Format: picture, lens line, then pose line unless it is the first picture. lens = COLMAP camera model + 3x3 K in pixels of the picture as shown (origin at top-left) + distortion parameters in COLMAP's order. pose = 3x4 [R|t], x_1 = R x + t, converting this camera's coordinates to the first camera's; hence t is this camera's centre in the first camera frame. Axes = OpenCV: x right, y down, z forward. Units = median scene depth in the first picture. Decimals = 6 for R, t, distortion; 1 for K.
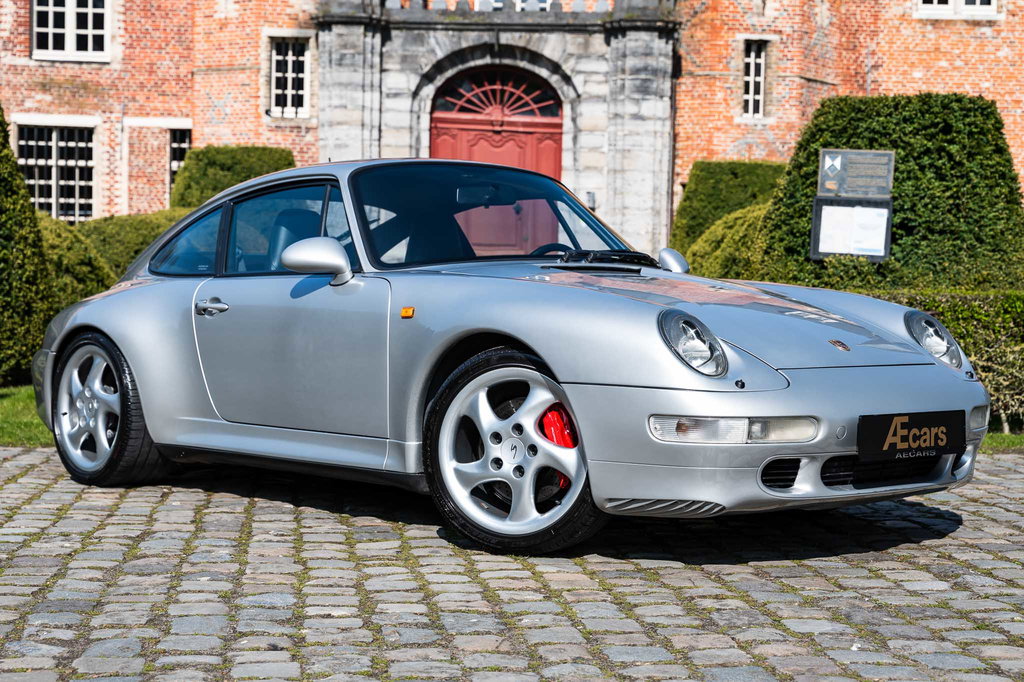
lens RADIAL K [[1755.8, 0, 512.0], [0, 1755.8, 341.0], [0, 0, 1]] dist [0.007476, -0.017954]
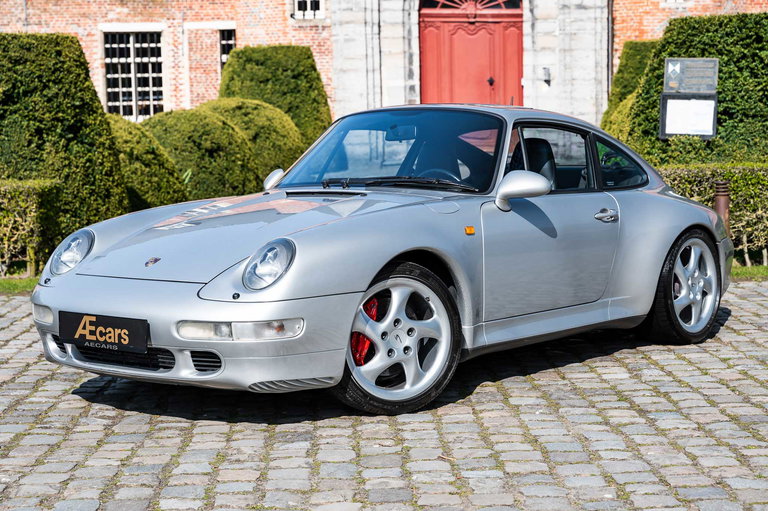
lens RADIAL K [[1444.0, 0, 384.0], [0, 1444.0, 255.5], [0, 0, 1]] dist [-0.002345, -0.041841]
pose [[0.995254, -0.029821, -0.092625, 0.040836], [0.034778, 0.998022, 0.052374, -0.015867], [0.090880, -0.055347, 0.994323, -0.110050]]
